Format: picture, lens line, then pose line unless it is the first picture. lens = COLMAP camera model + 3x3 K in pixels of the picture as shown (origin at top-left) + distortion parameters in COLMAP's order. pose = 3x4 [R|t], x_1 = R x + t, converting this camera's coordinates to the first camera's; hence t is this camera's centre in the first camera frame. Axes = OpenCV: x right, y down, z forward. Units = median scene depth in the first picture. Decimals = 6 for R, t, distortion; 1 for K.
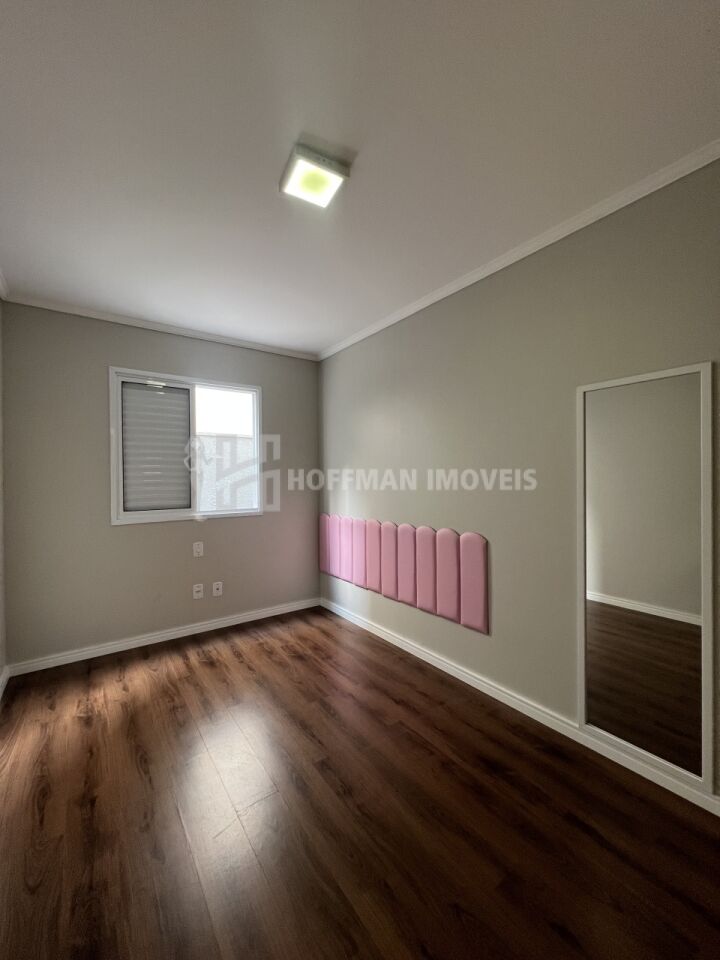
lens RADIAL K [[386.0, 0, 357.0], [0, 386.0, 477.7], [0, 0, 1]] dist [-0.003036, 0.000350]
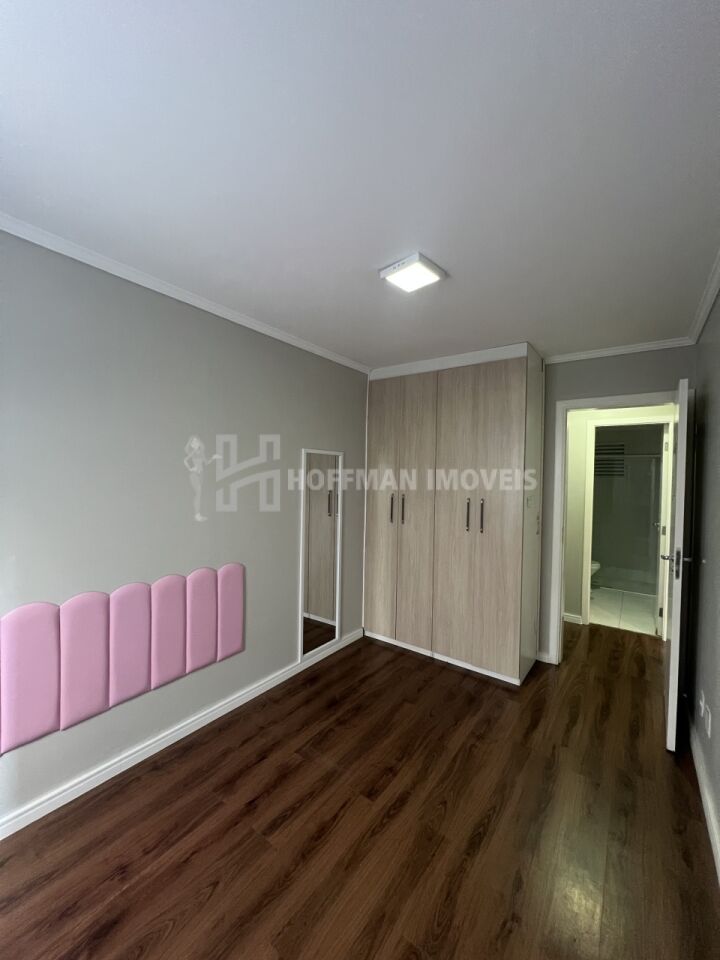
lens RADIAL K [[386.0, 0, 355.3], [0, 386.0, 482.7], [0, 0, 1]] dist [-0.003036, 0.000350]
pose [[-0.319389, -0.015251, 0.947501, -0.973915], [-0.015516, 0.999821, 0.010863, -0.113607], [-0.947497, -0.011232, -0.319568, 1.267679]]
